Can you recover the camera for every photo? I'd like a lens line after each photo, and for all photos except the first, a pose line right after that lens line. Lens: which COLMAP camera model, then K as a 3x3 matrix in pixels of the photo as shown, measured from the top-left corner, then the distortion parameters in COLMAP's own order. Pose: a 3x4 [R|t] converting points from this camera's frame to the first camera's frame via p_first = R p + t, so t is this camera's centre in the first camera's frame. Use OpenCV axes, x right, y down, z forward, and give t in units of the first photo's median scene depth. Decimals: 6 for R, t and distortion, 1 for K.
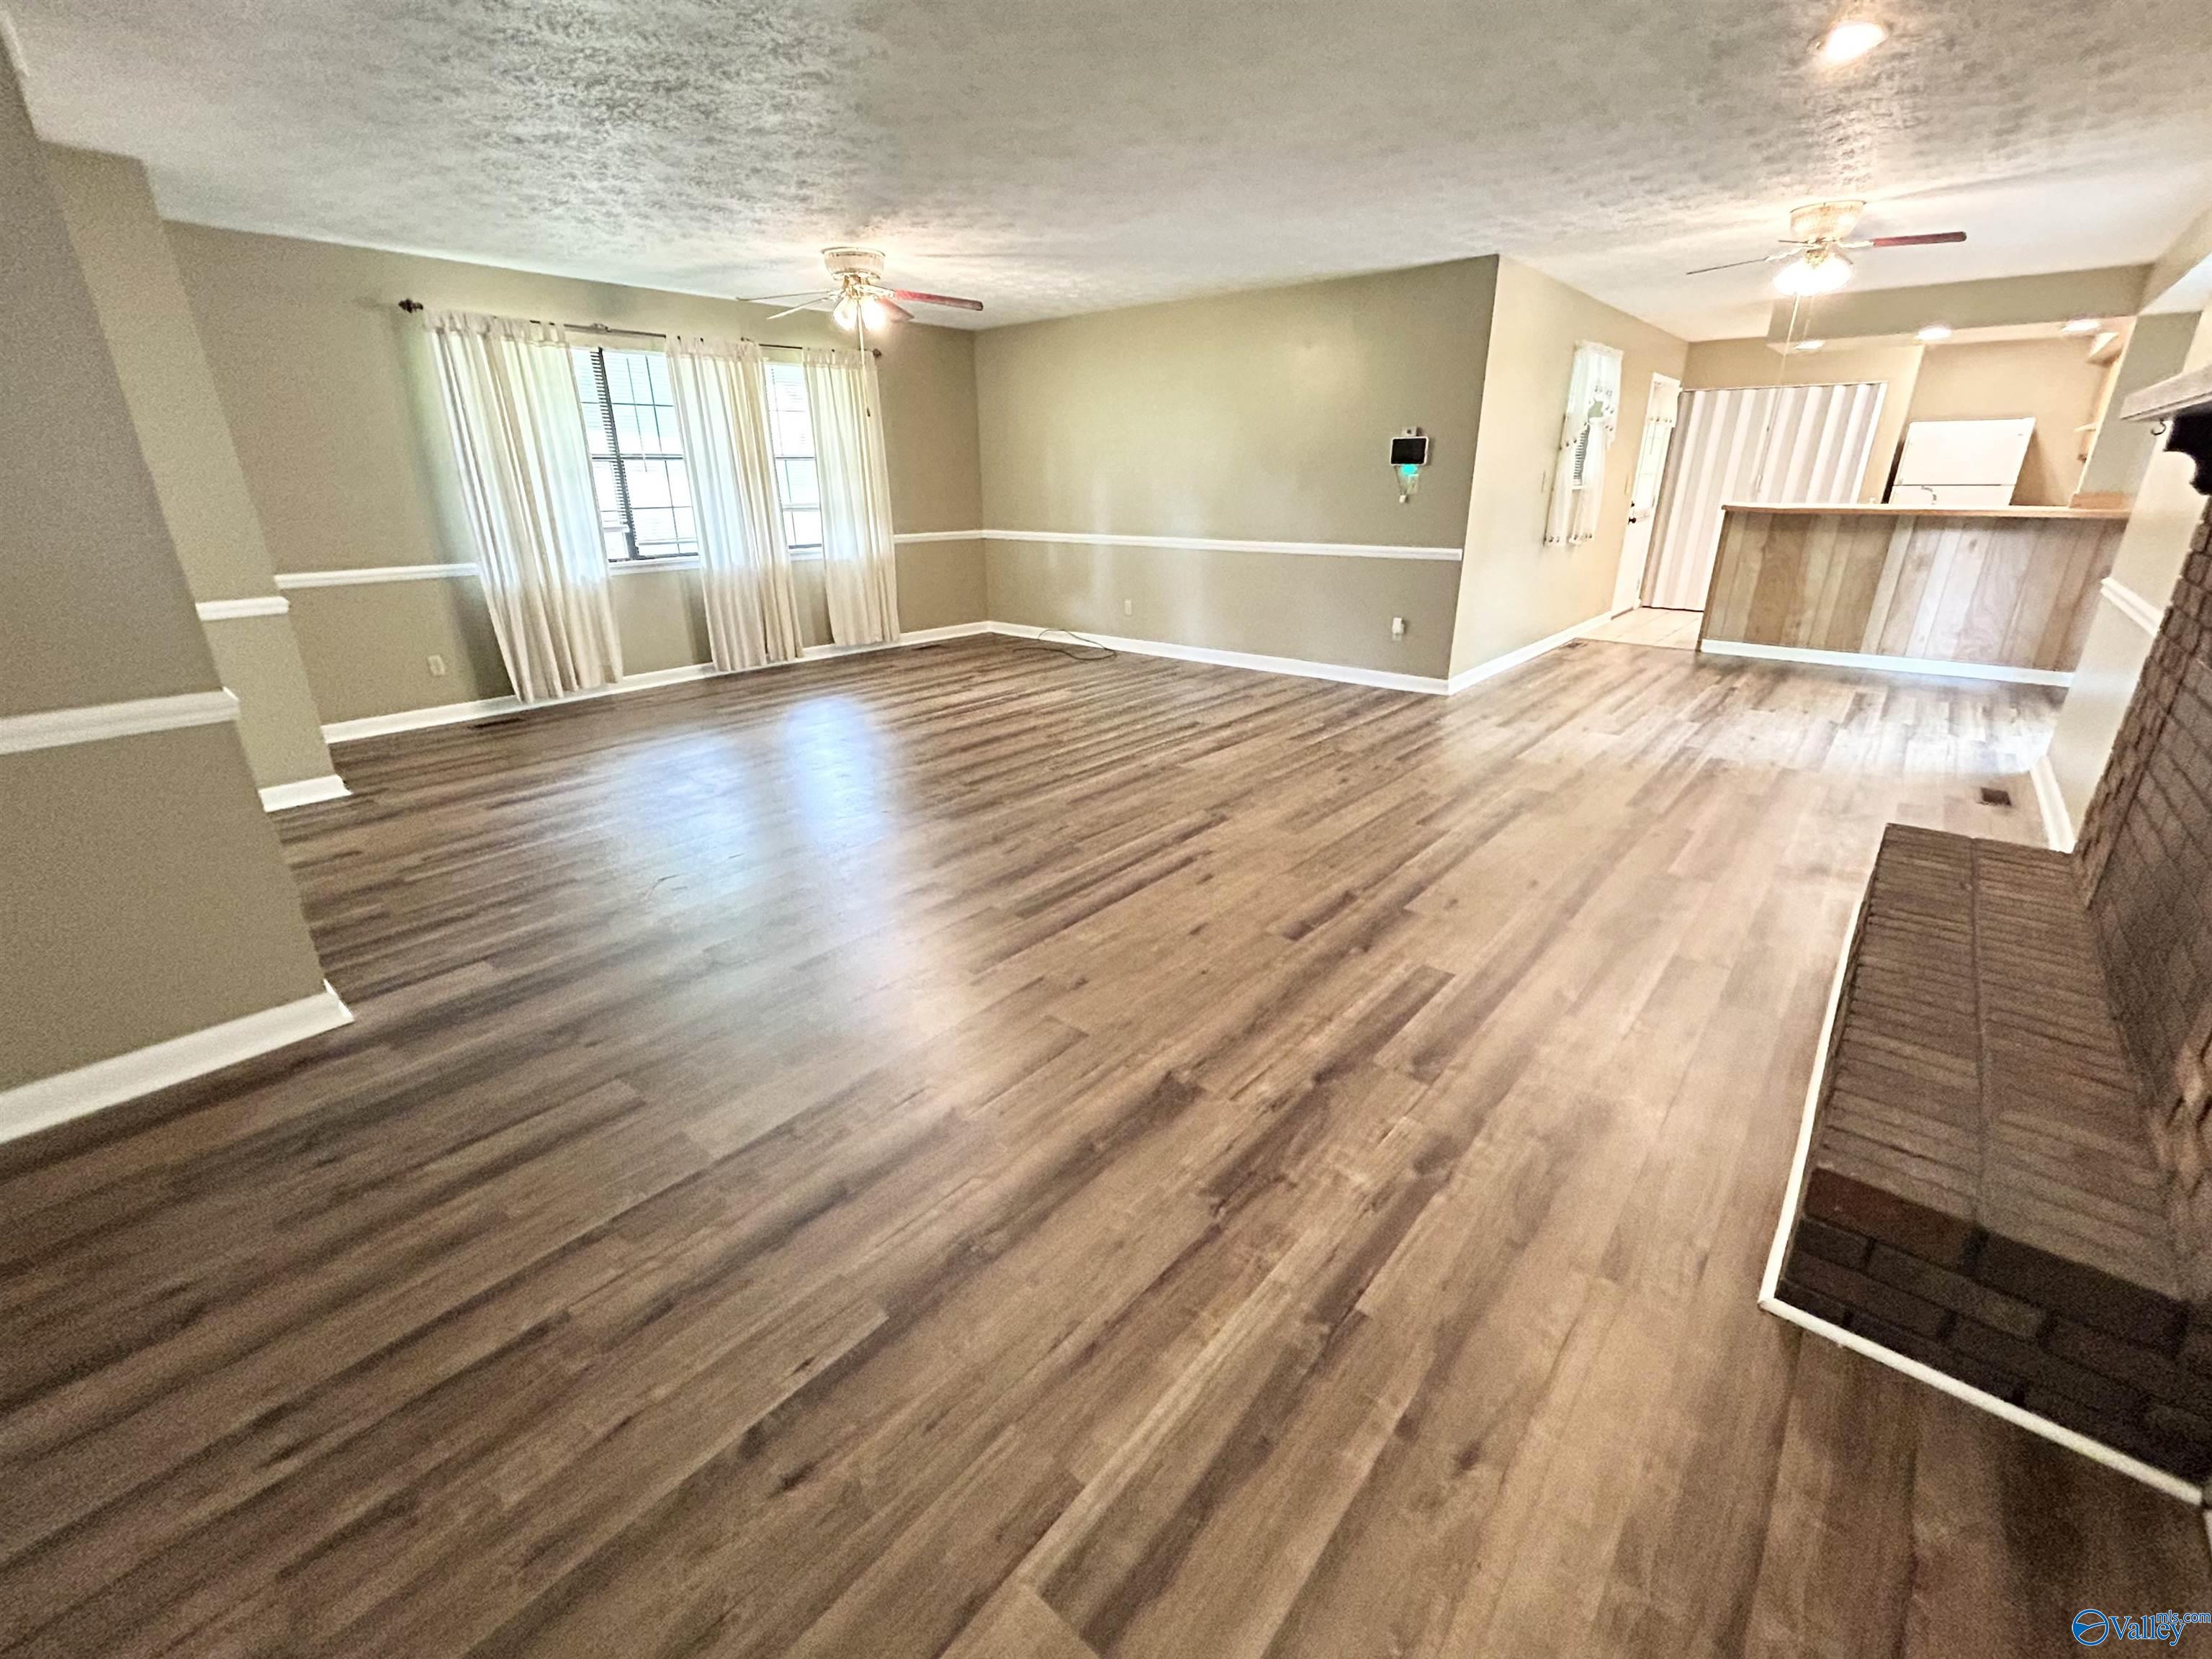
lens RADIAL K [[940.7, 0, 1106.0], [0, 940.7, 829.5], [0, 0, 1]] dist [0.002422, 0.000703]
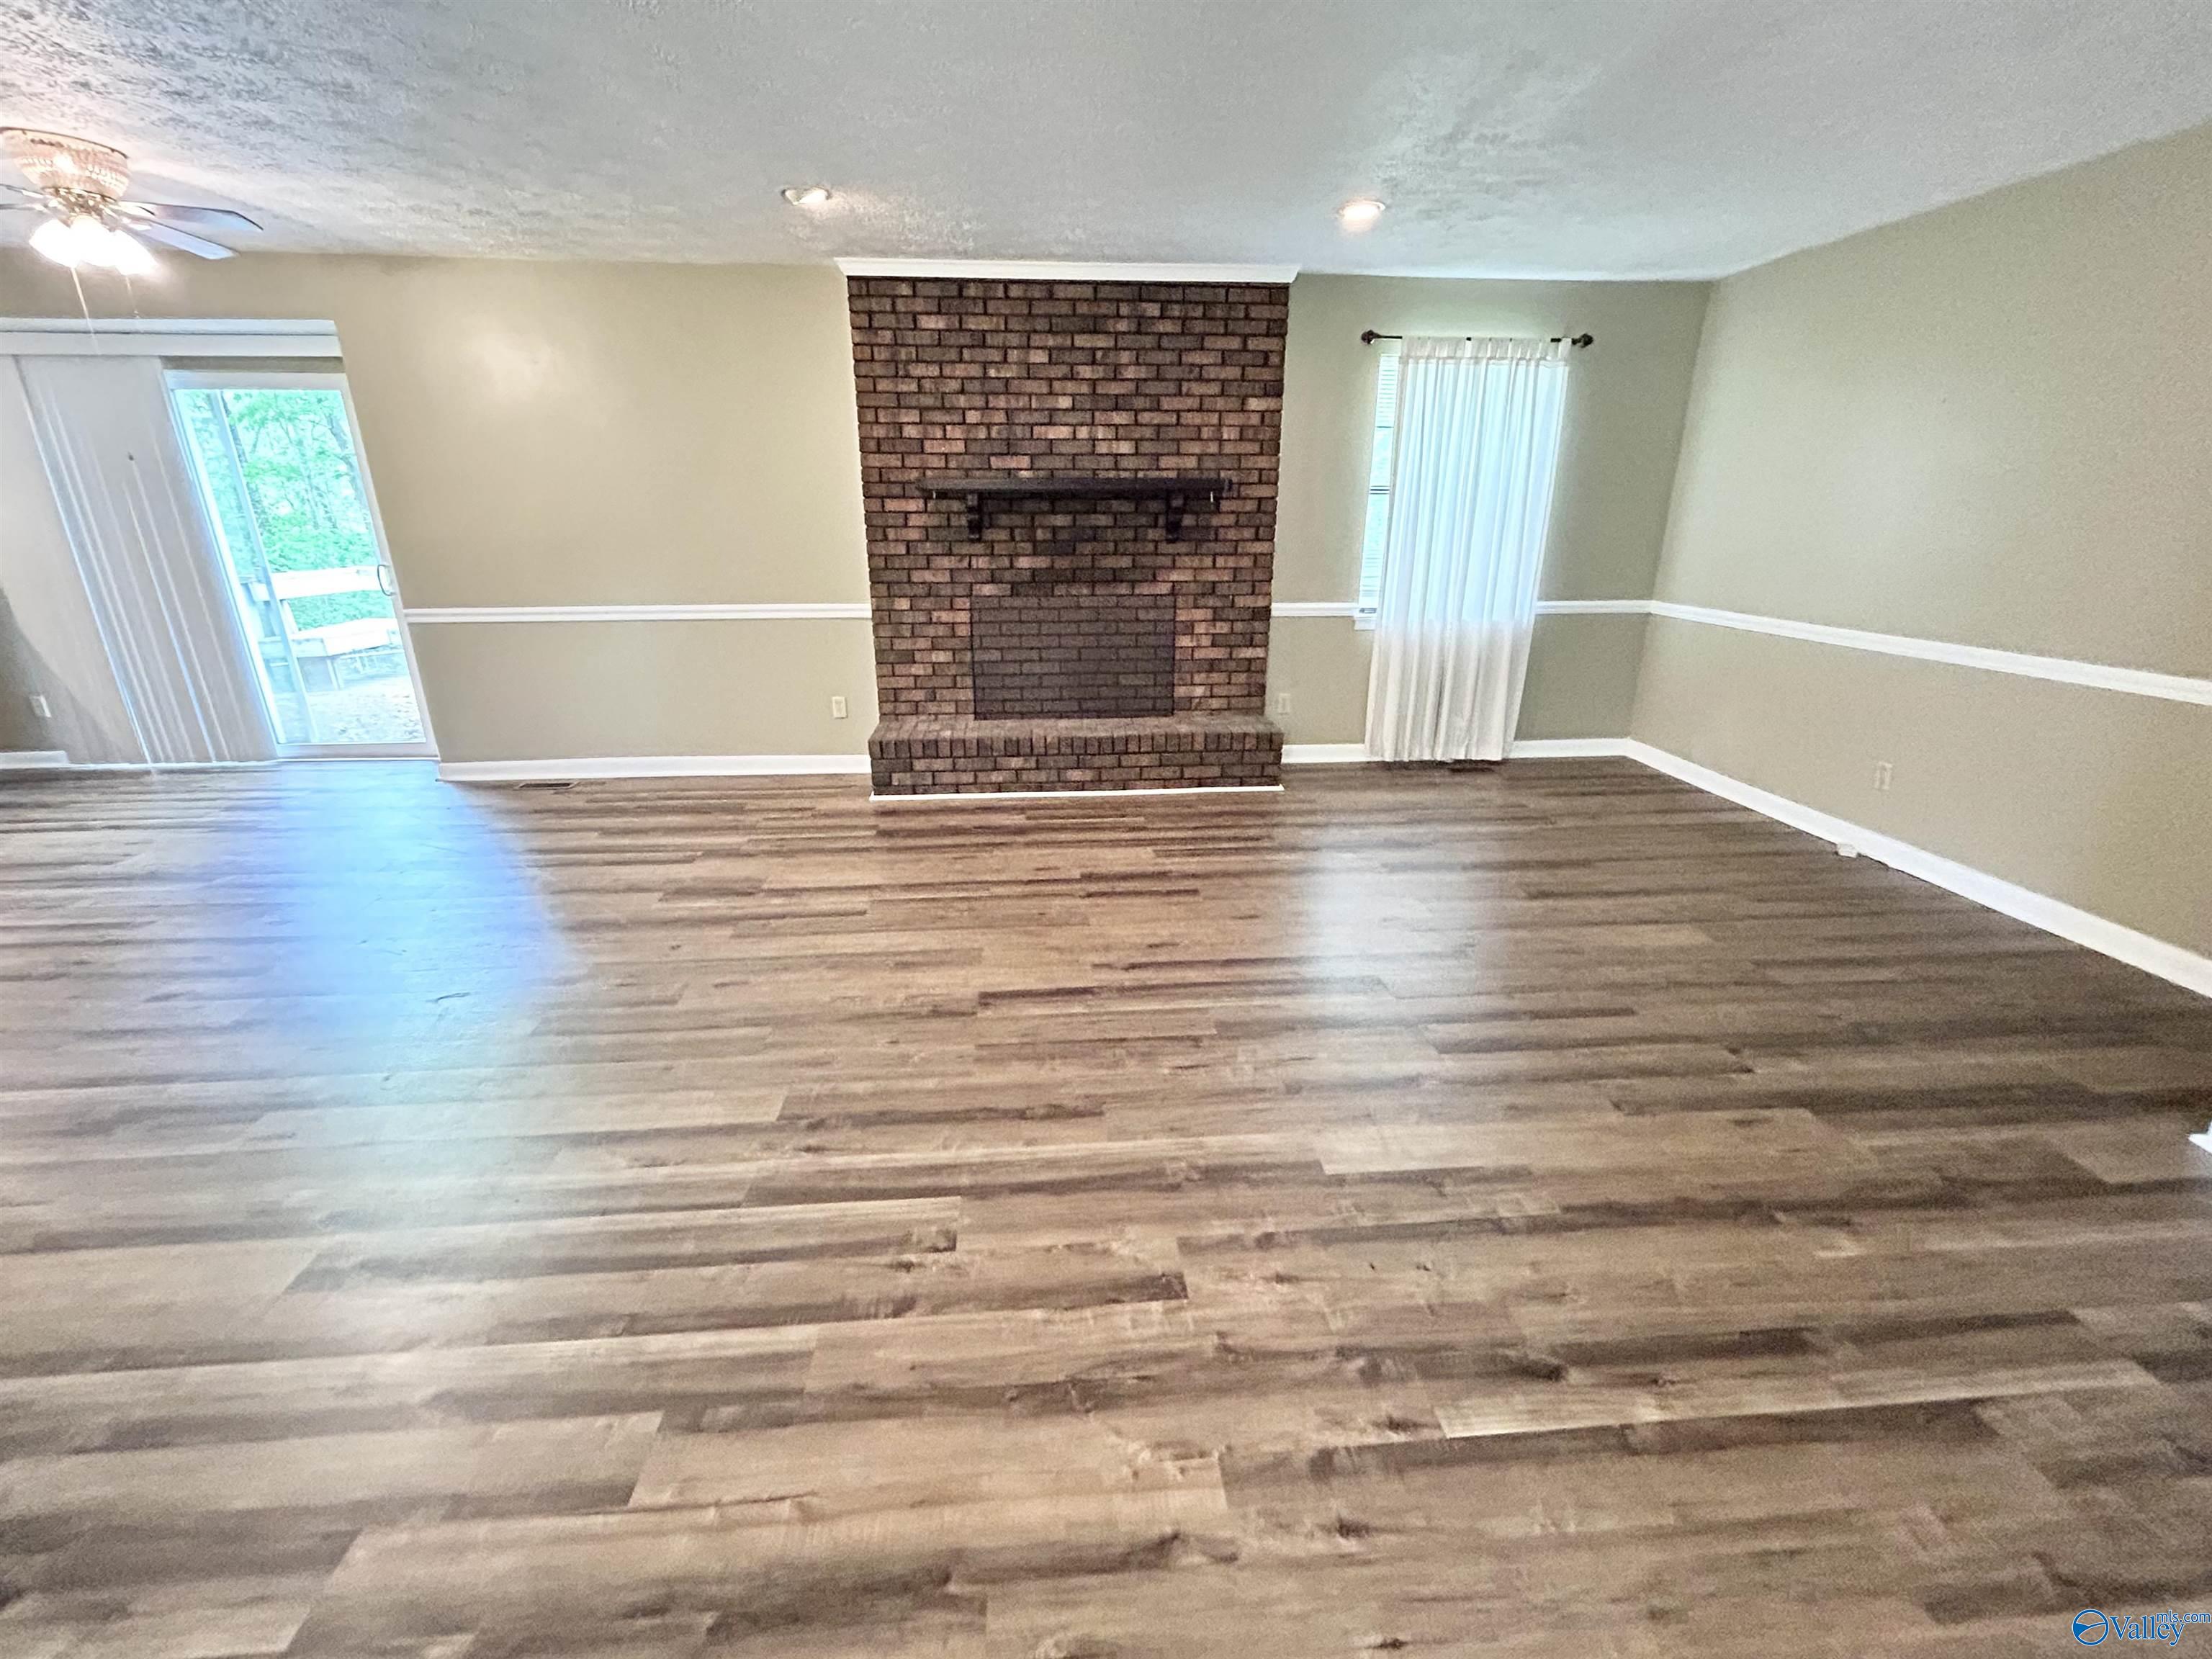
lens RADIAL K [[940.9, 0, 1099.8], [0, 940.9, 834.4], [0, 0, 1]] dist [-0.014667, 0.004871]
pose [[-0.708298, -0.226294, 0.668659, -0.315948], [0.254329, 0.801807, 0.540761, -0.391705], [-0.658506, 0.553080, -0.510365, 1.029117]]
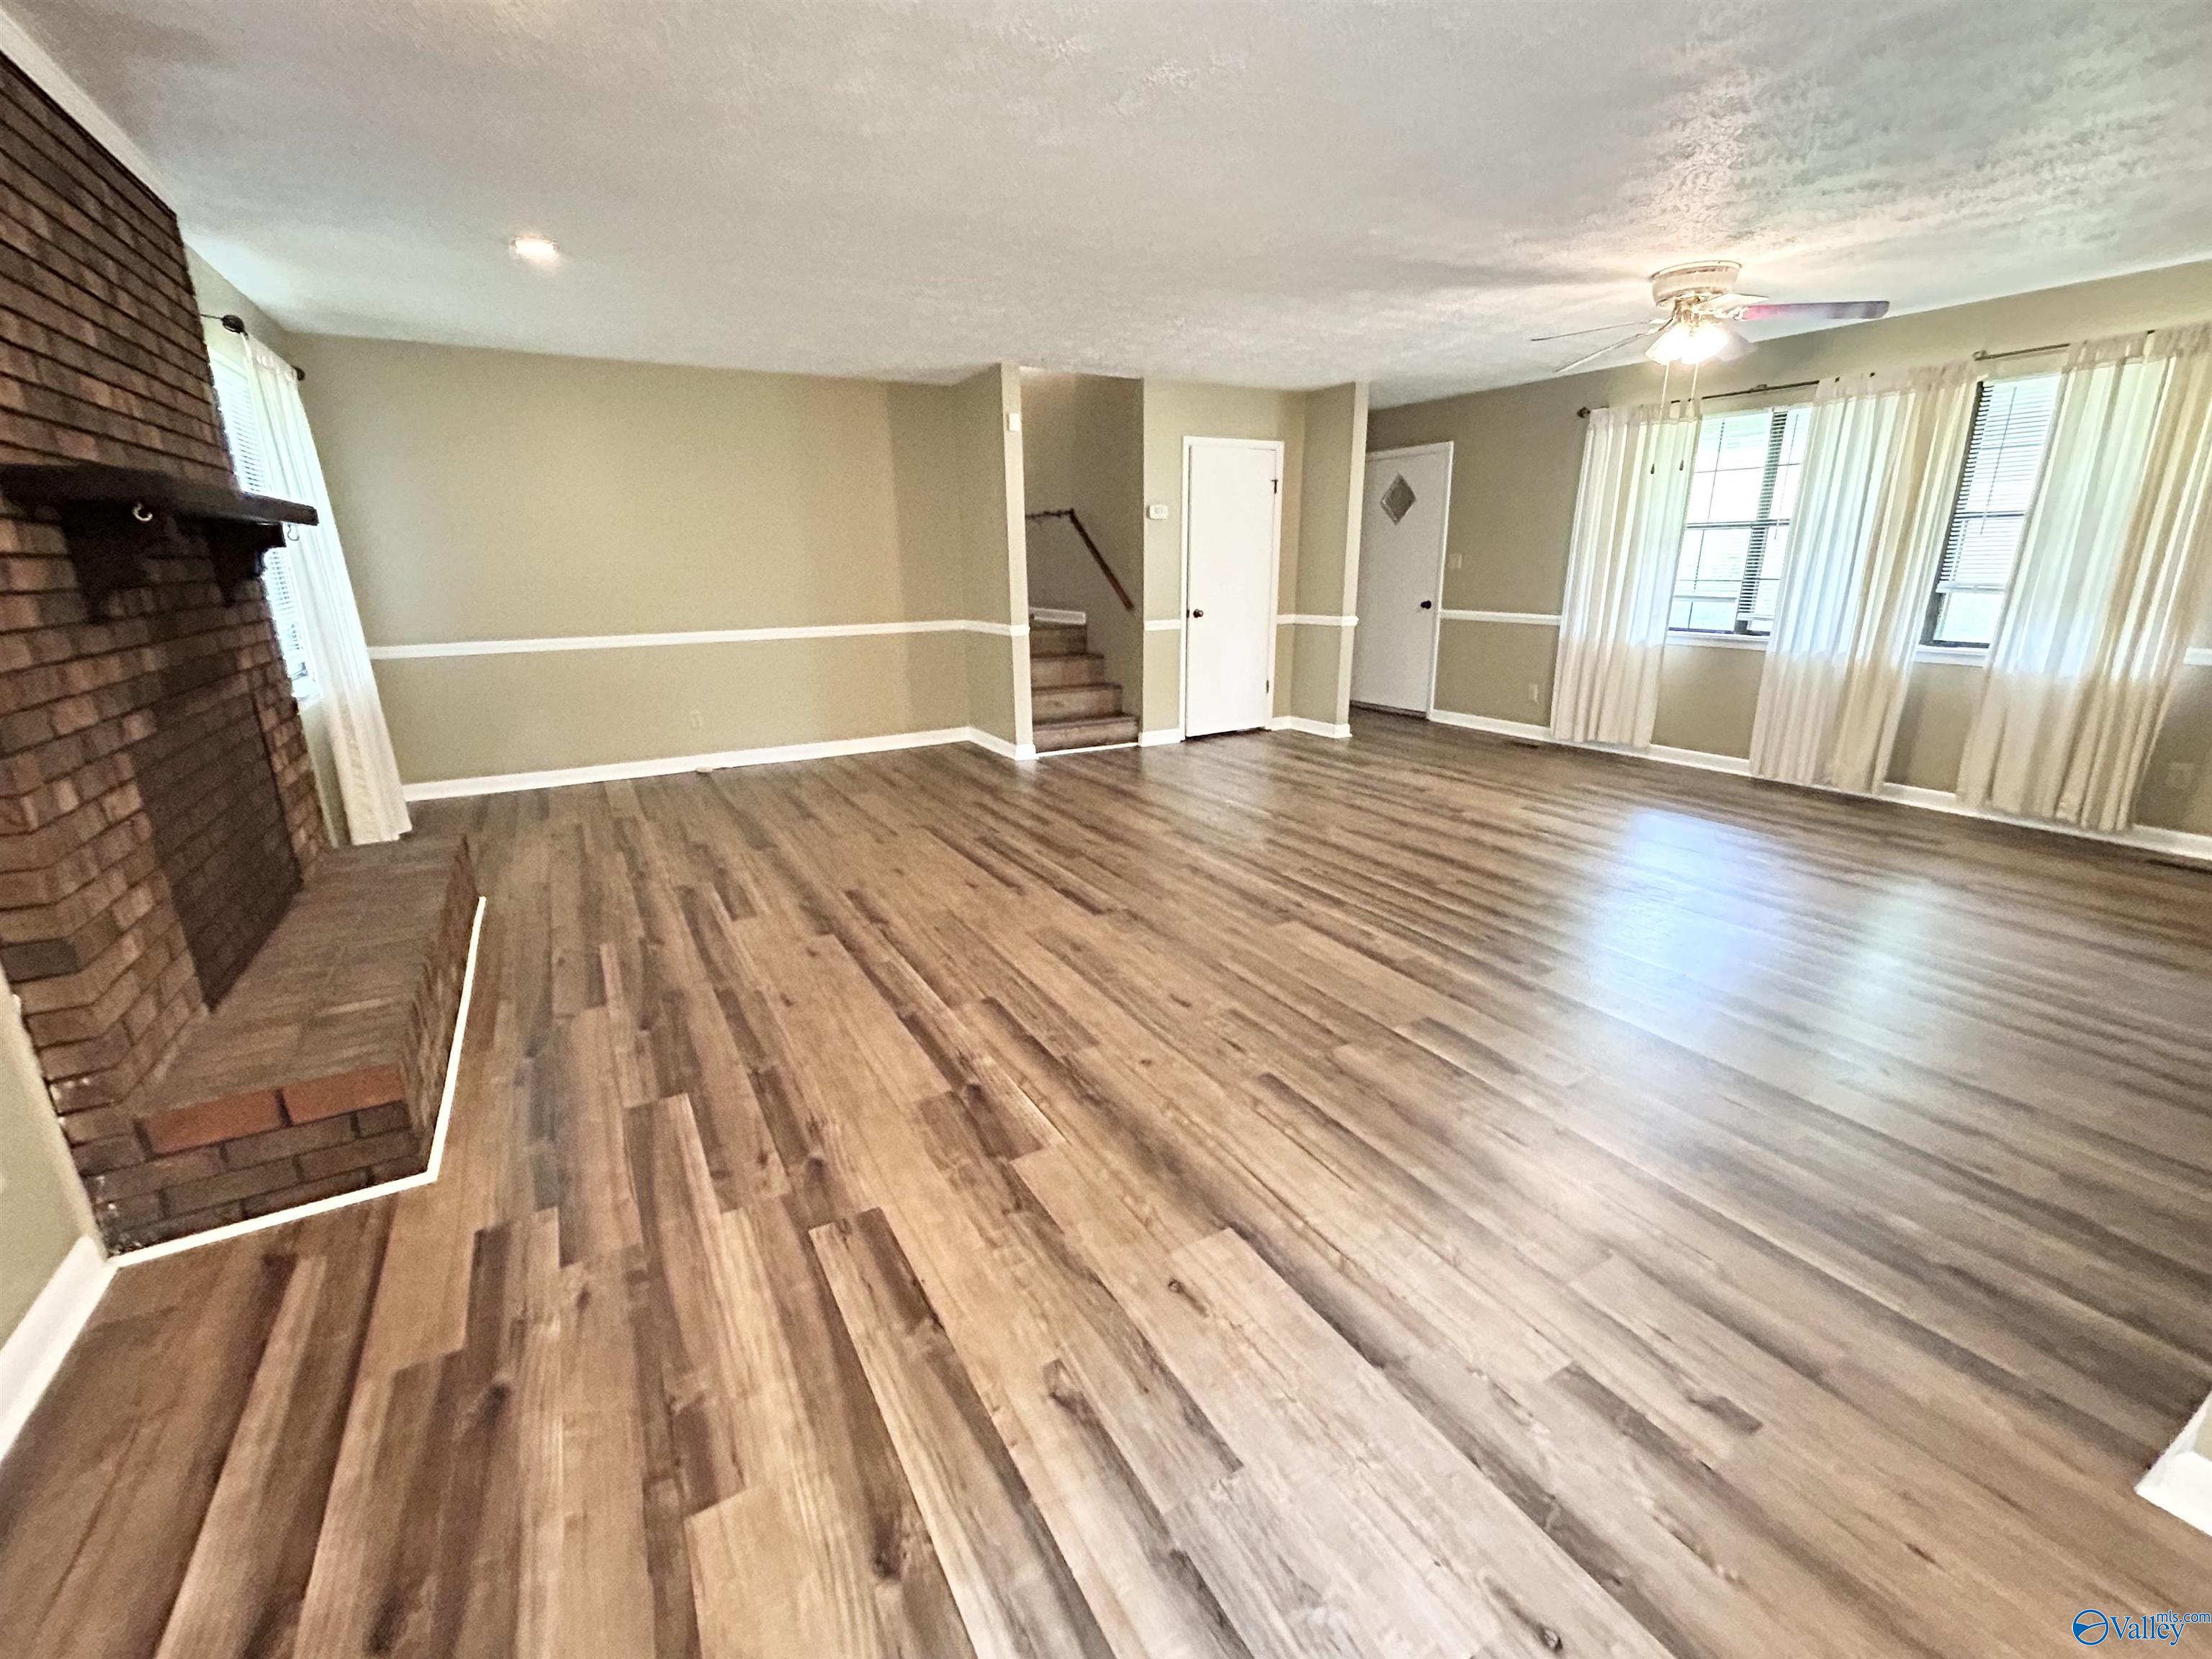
lens RADIAL K [[940.7, 0, 1106.0], [0, 940.7, 829.5], [0, 0, 1]] dist [0.002422, 0.000703]
pose [[-0.341603, 0.272702, -0.899412, 0.776451], [-0.321349, 0.865412, 0.384444, -0.367223], [0.883200, 0.420352, -0.207995, 0.969018]]
